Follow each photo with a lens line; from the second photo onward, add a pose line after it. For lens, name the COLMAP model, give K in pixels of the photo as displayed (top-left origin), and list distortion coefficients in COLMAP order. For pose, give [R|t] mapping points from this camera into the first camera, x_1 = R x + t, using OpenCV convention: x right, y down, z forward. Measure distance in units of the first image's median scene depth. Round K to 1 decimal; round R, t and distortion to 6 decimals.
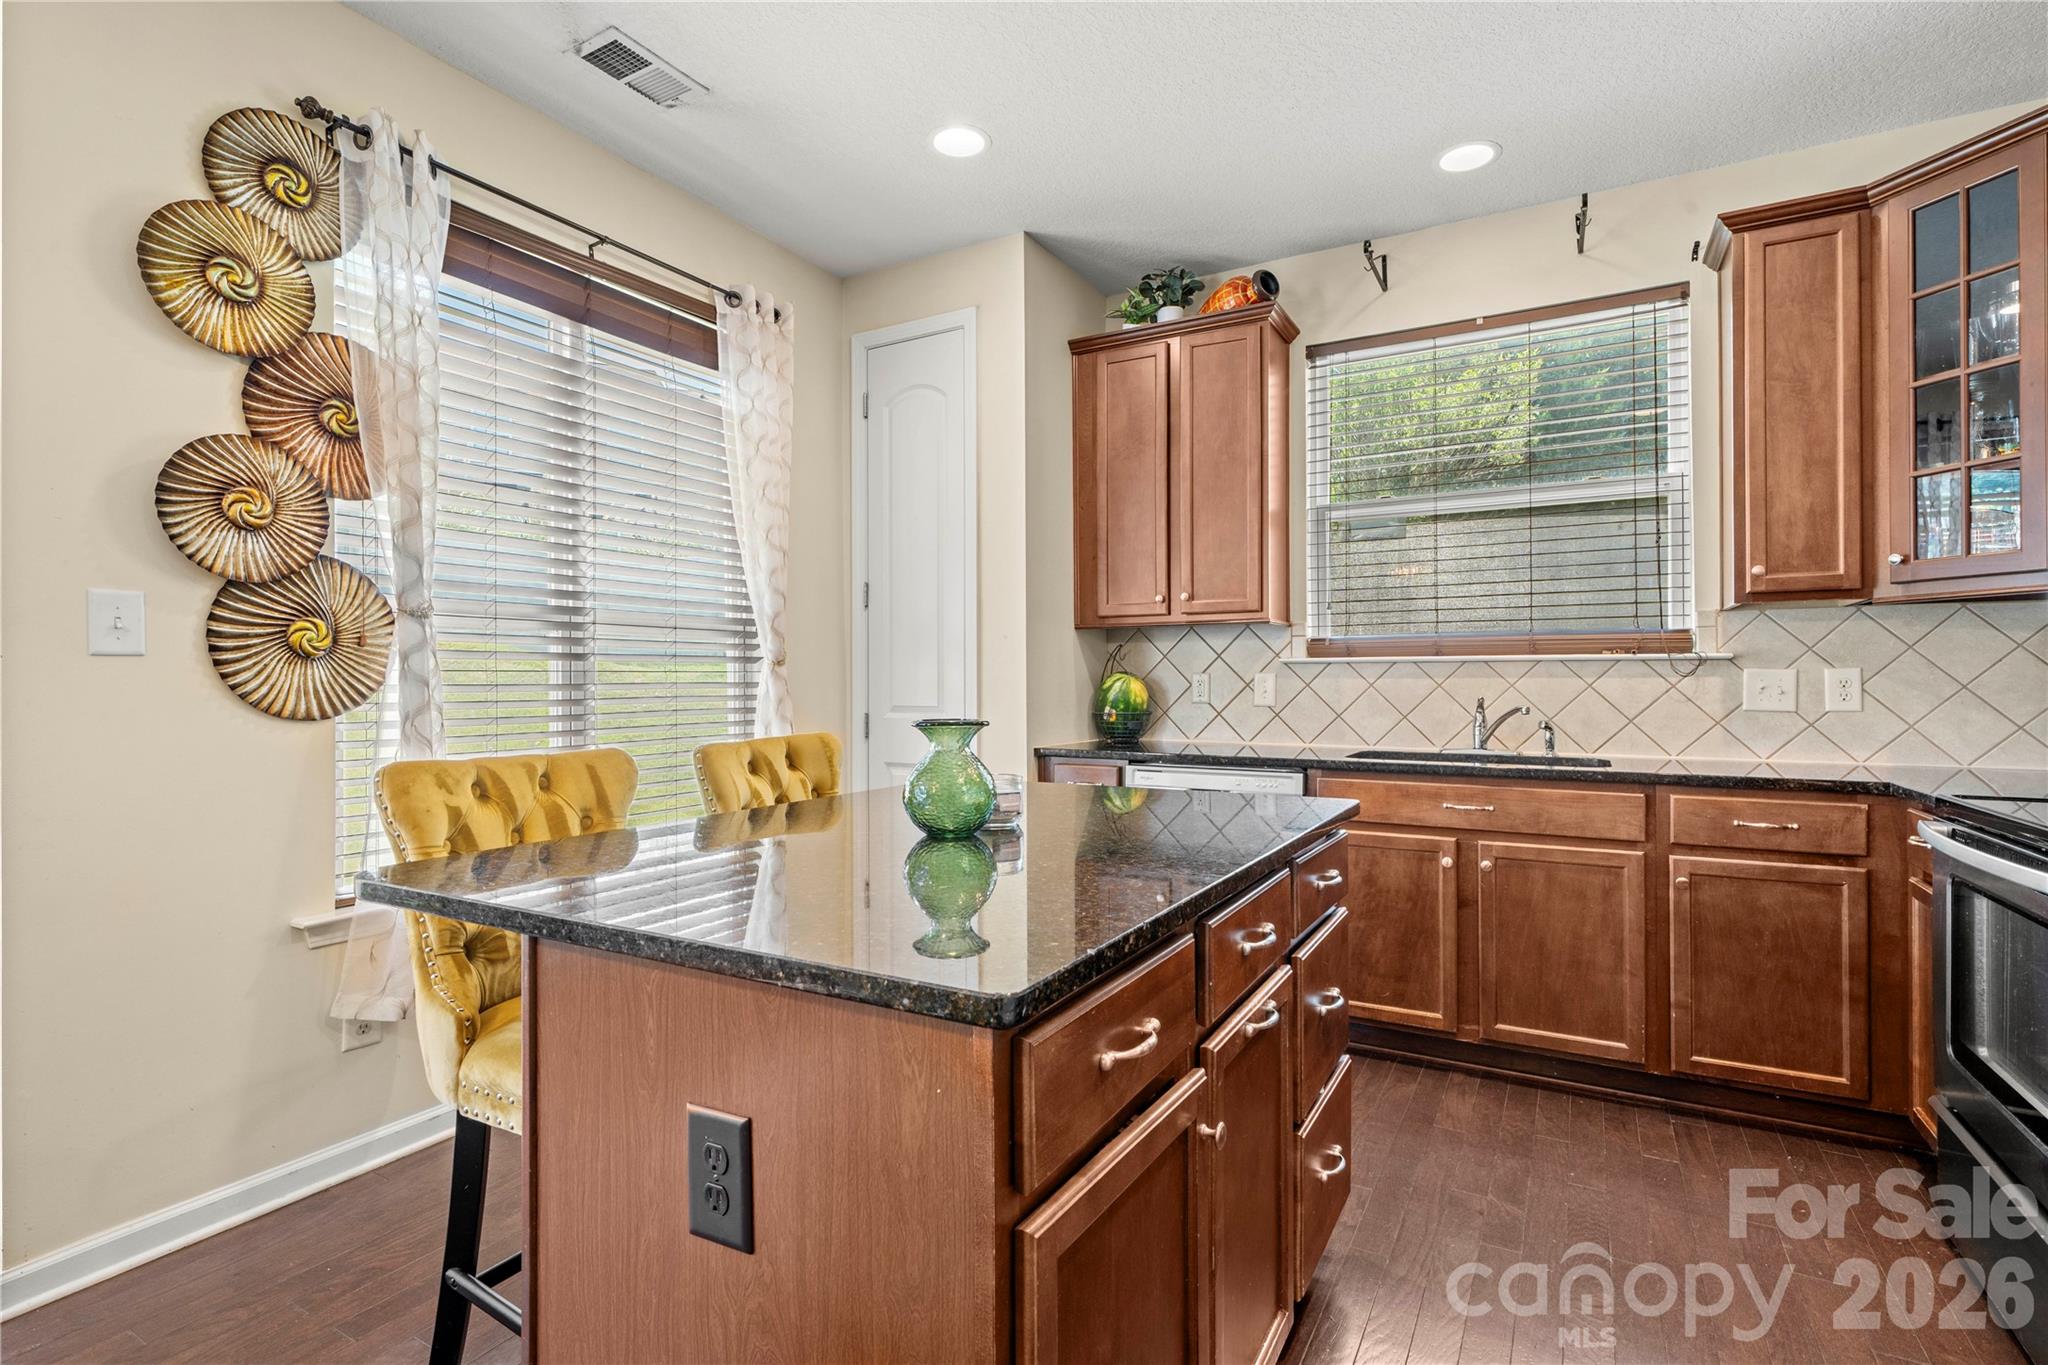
lens RADIAL K [[968.2, 0, 1017.4], [0, 968.2, 674.9], [0, 0, 1]] dist [0.004710, -0.000181]
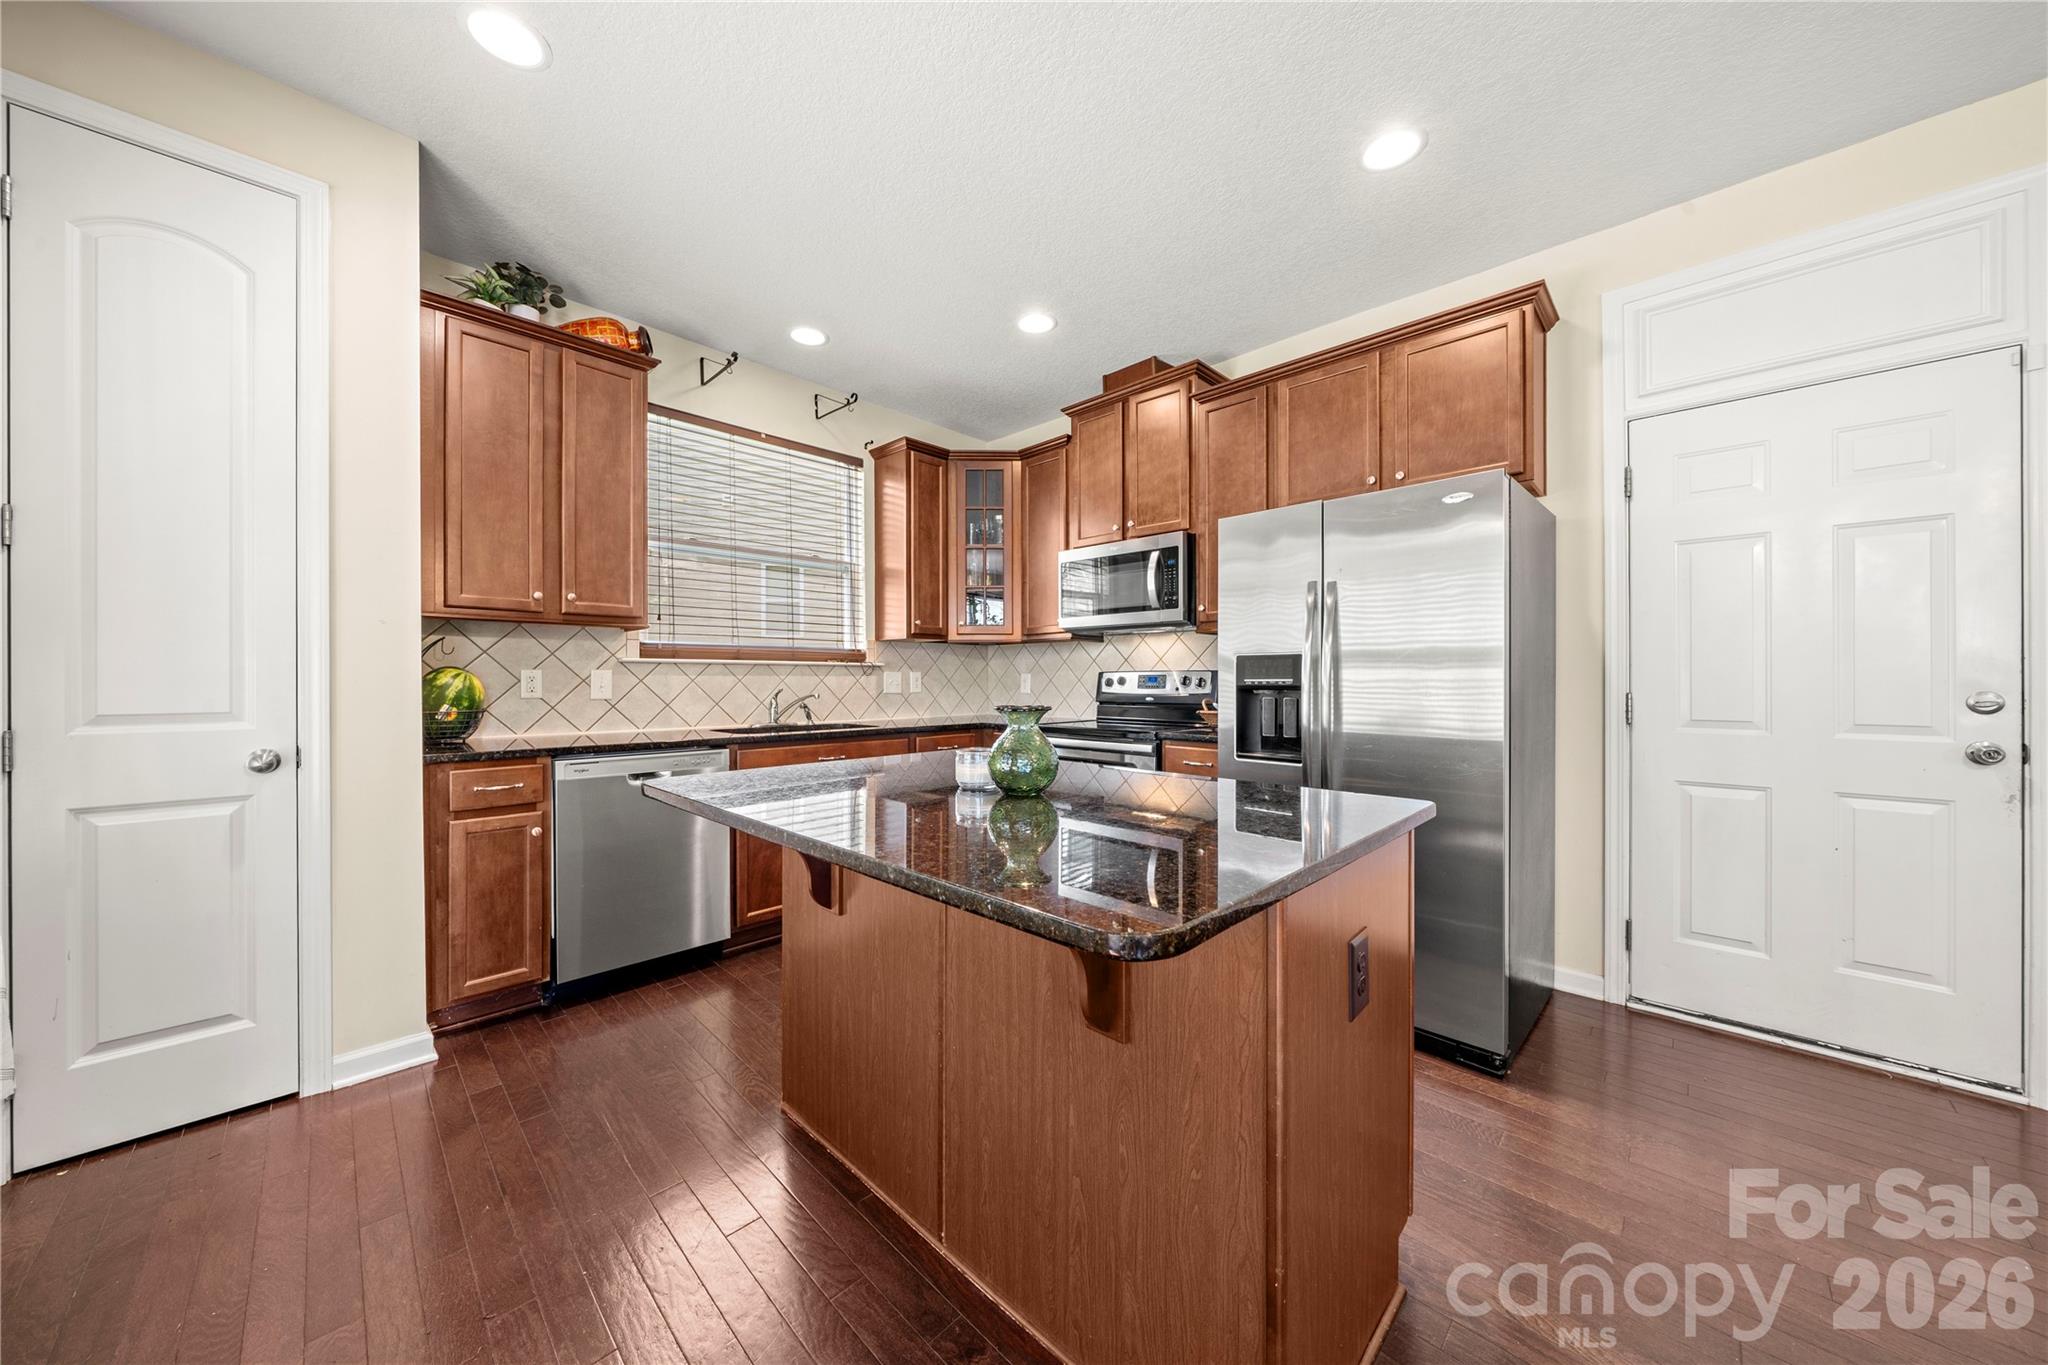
lens RADIAL K [[684.9, 0, 1027.0], [0, 684.9, 679.9], [0, 0, 1]] dist [-0.009491, 0.000274]
pose [[0.244198, -0.000770, 0.969725, -0.468285], [-0.008600, 0.999959, 0.002959, 0.003050], [-0.969687, -0.009062, 0.244182, 0.371294]]
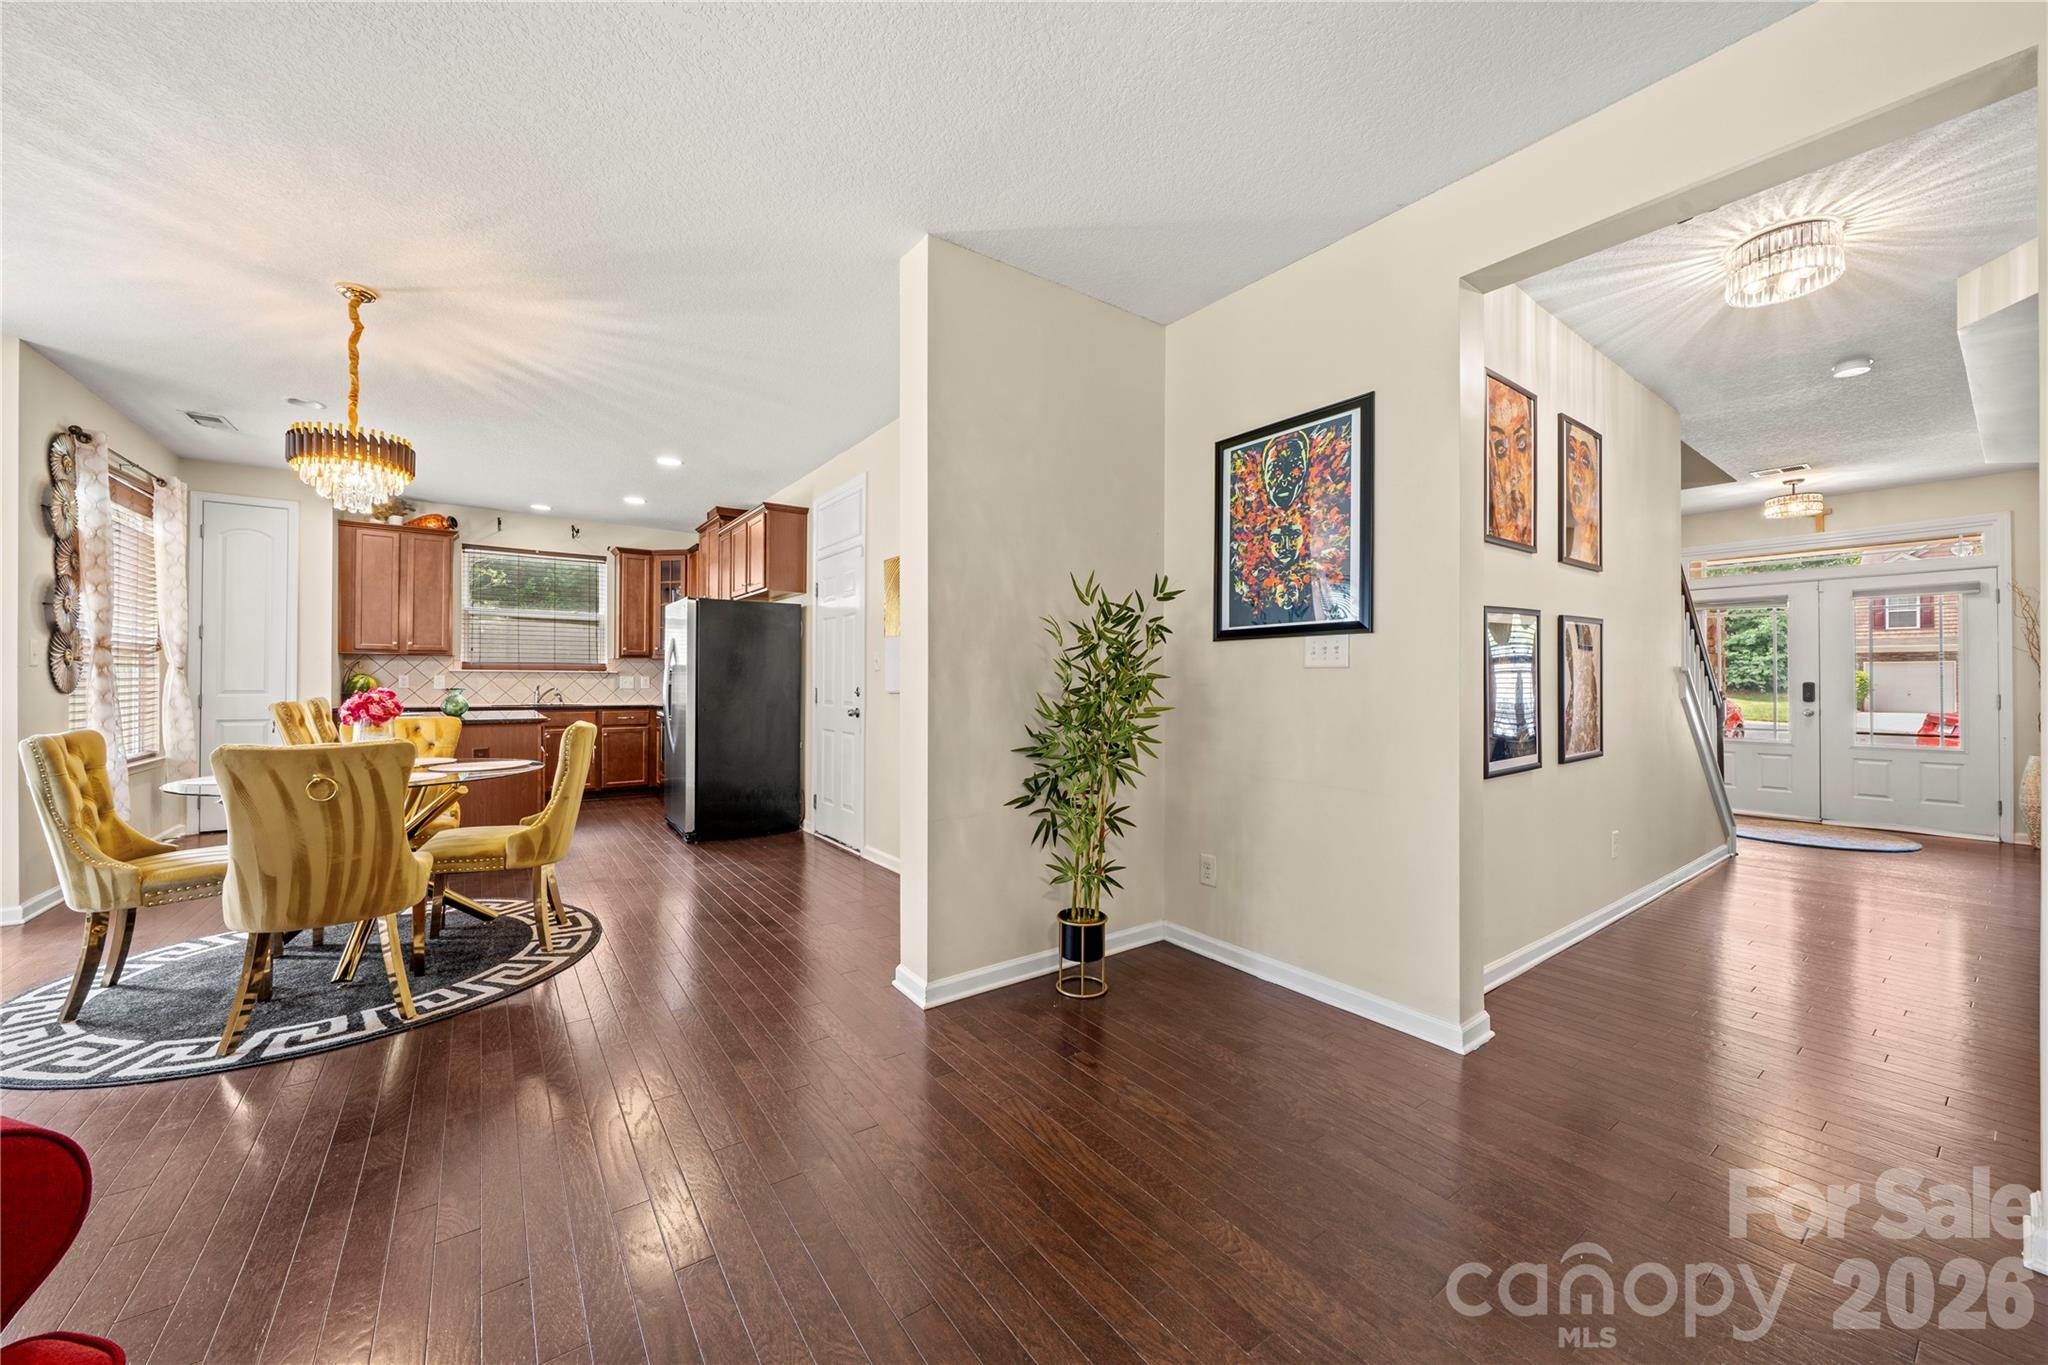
lens RADIAL K [[741.6, 0, 1023.6], [0, 741.6, 678.5], [0, 0, 1]] dist [-0.004245, -0.000277]
pose [[0.405920, 0.009231, 0.913862, -0.969468], [-0.010242, 0.999932, -0.005551, 0.000852], [-0.913851, -0.007107, 0.405987, -1.241633]]
